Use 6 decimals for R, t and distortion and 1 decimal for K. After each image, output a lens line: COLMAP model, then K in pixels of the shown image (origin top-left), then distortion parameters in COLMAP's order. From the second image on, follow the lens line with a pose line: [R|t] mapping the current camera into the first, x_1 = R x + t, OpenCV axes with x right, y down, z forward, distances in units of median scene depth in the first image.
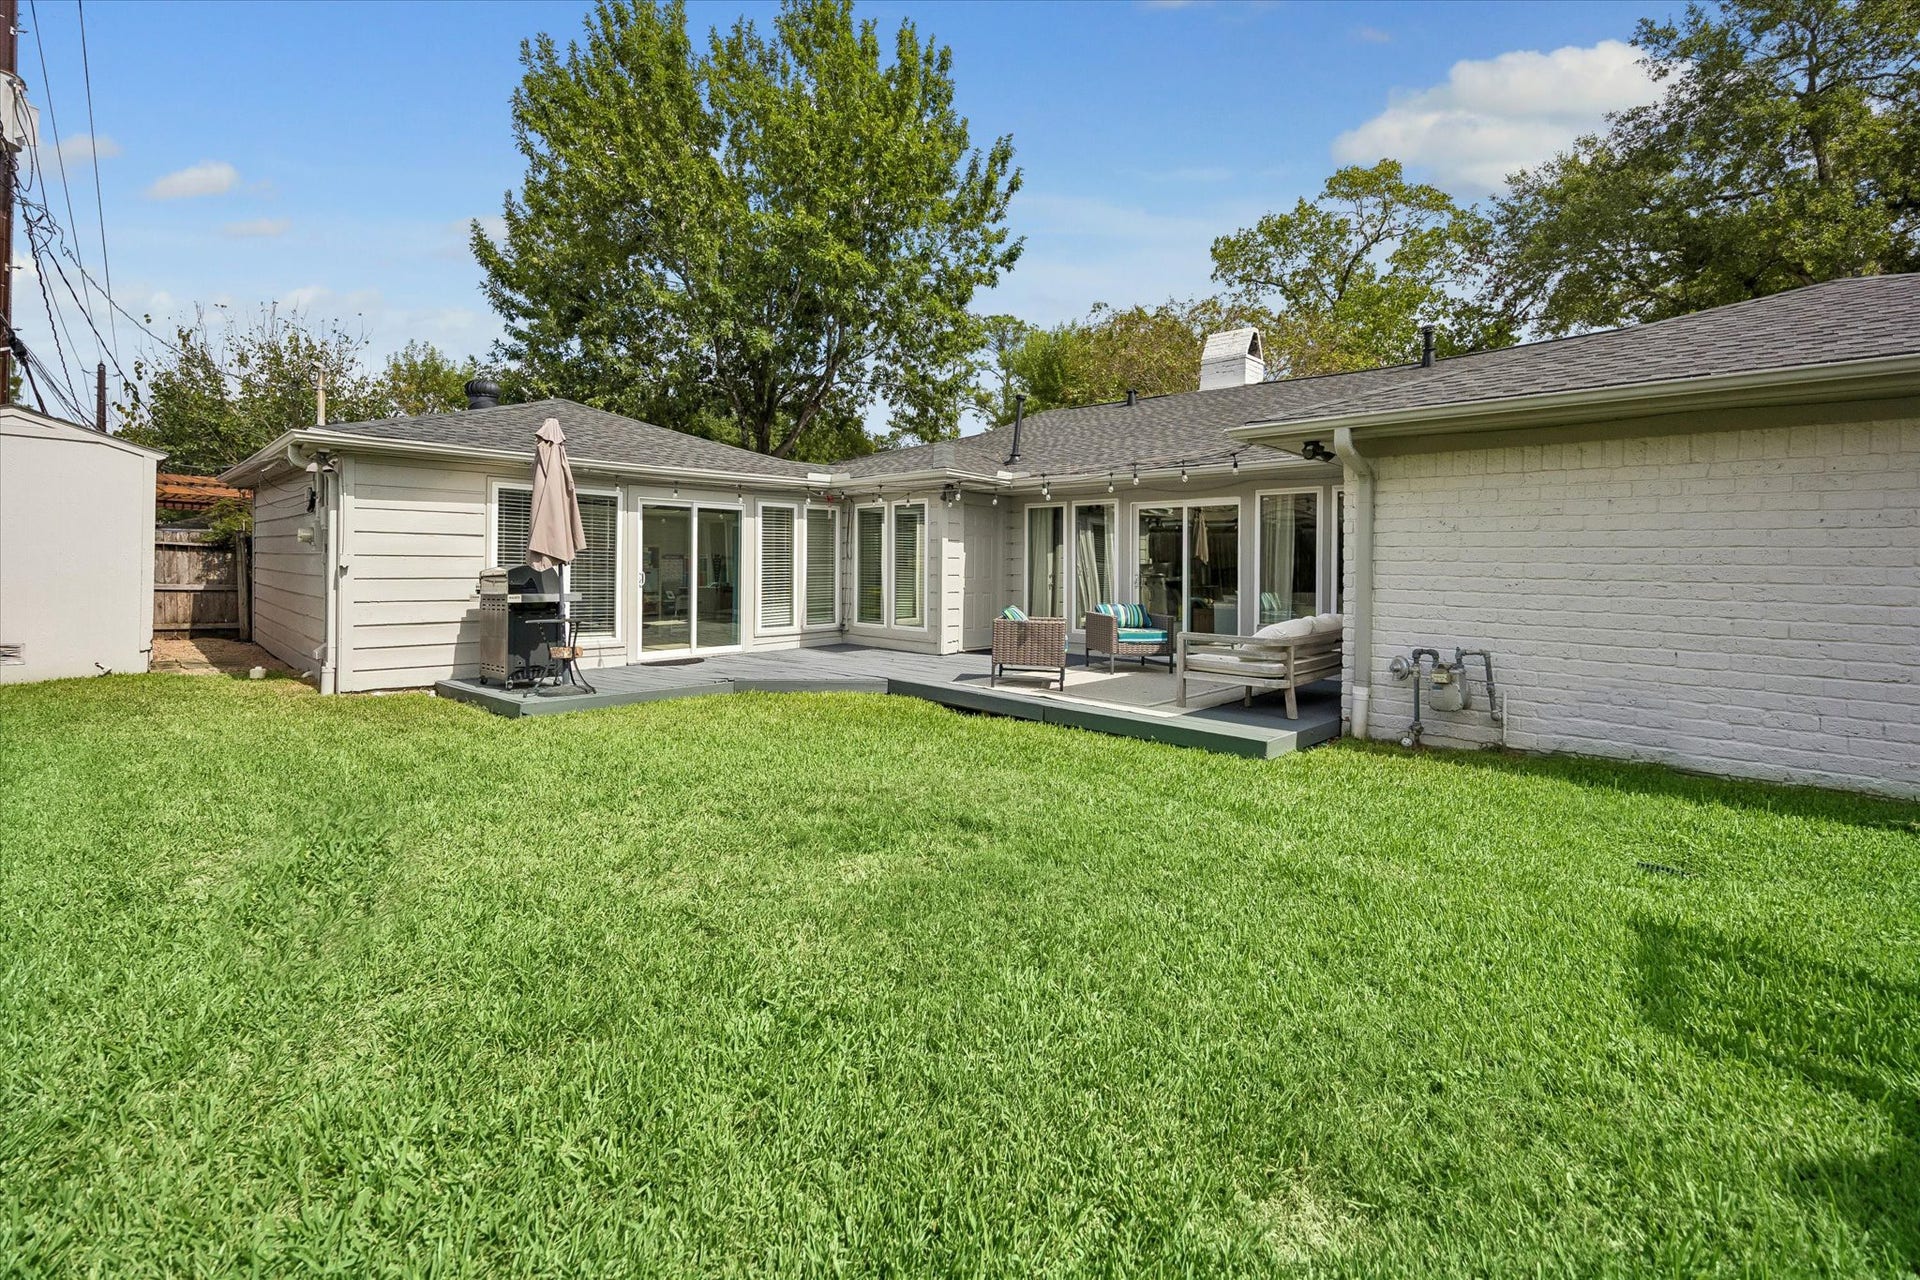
lens RADIAL K [[822.1, 0, 957.3], [0, 822.1, 593.1], [0, 0, 1]] dist [-0.017041, -0.000028]
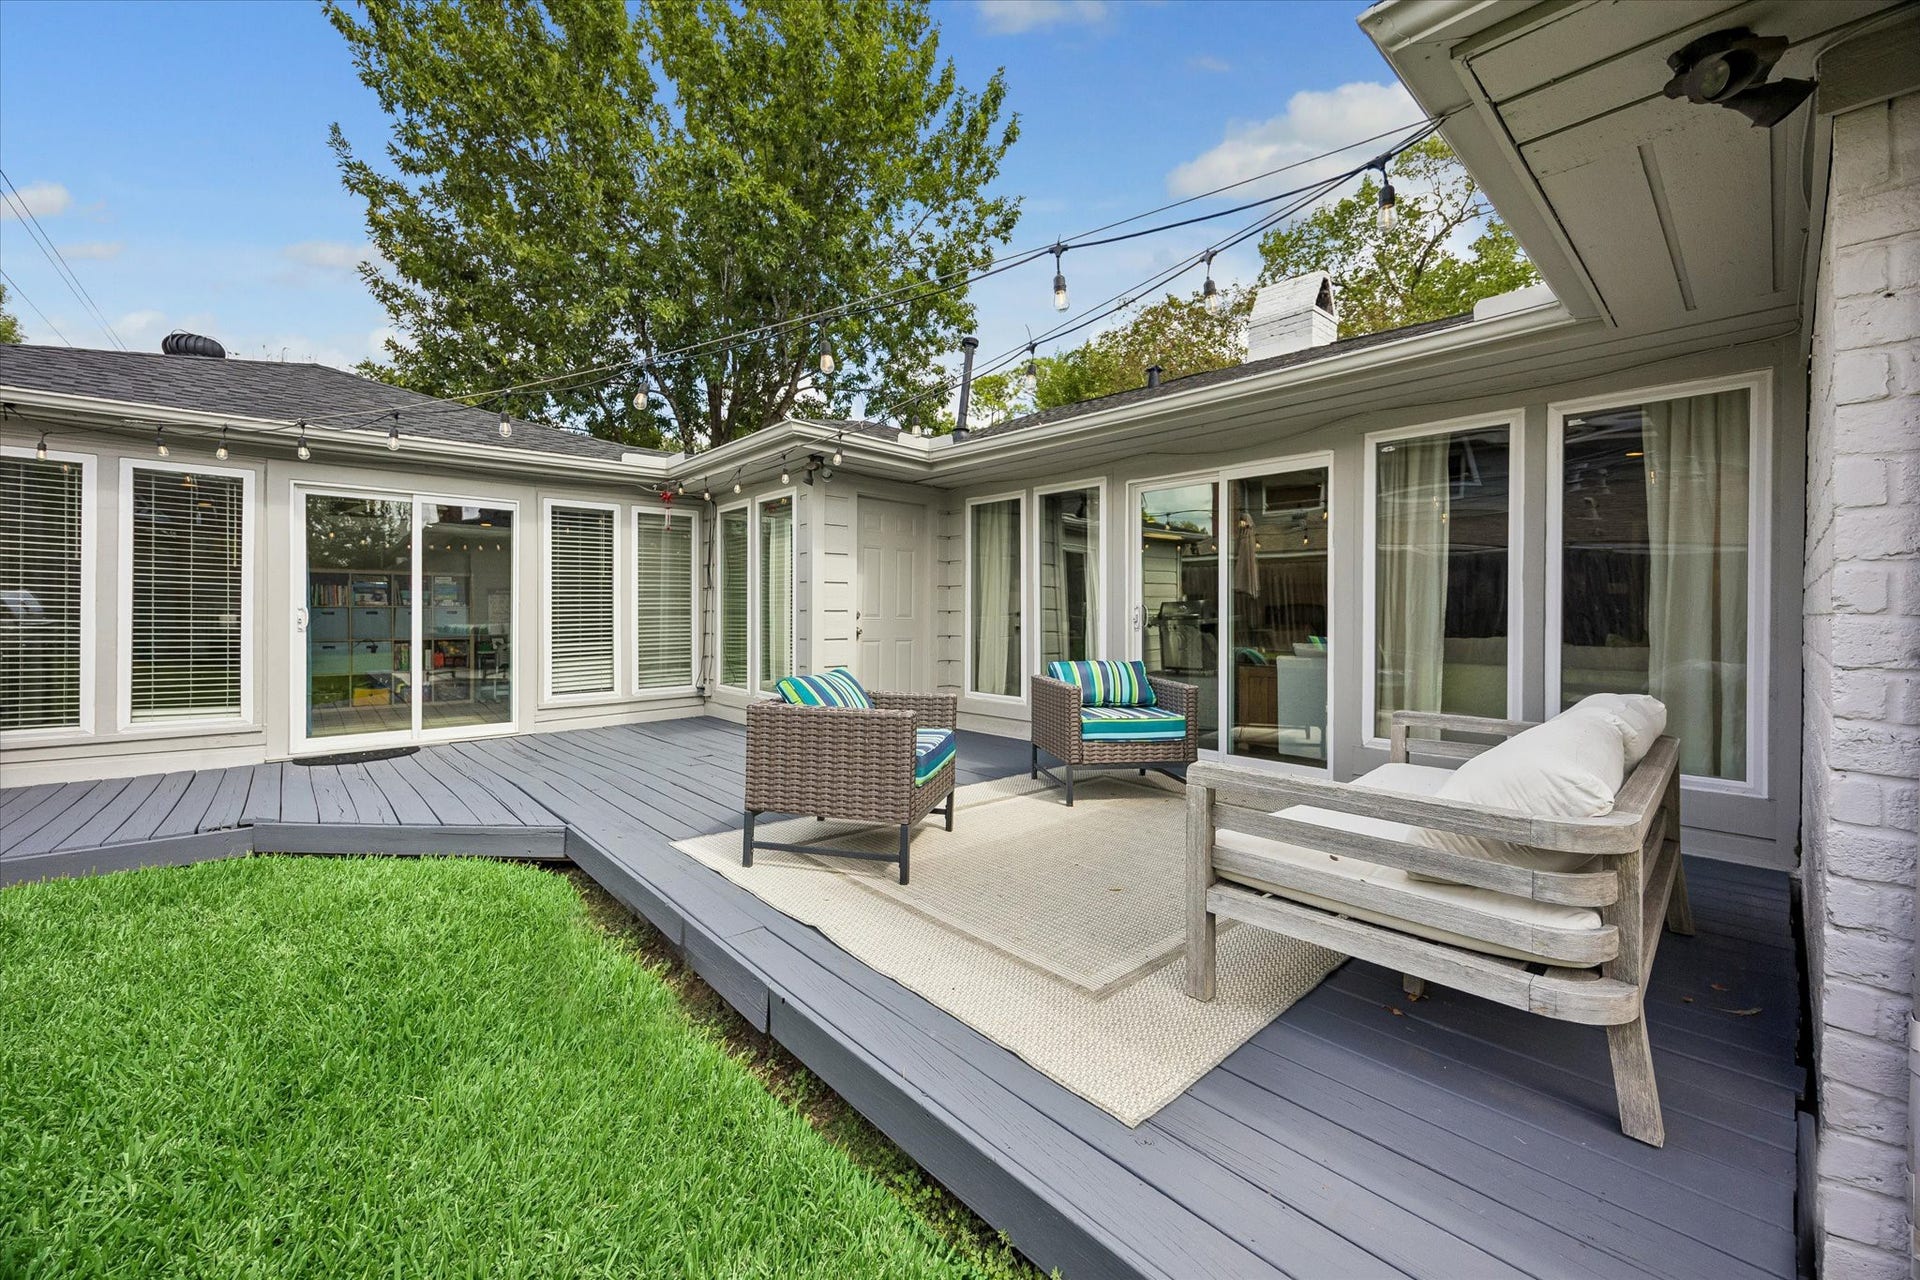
lens RADIAL K [[750.8, 0, 970.3], [0, 750.8, 629.4], [0, 0, 1]] dist [-0.012207, -0.000035]
pose [[0.997780, -0.003431, -0.066505, 0.118072], [0.002456, 0.999888, -0.014740, 0.000404], [0.066548, 0.014544, 0.997677, 0.407921]]
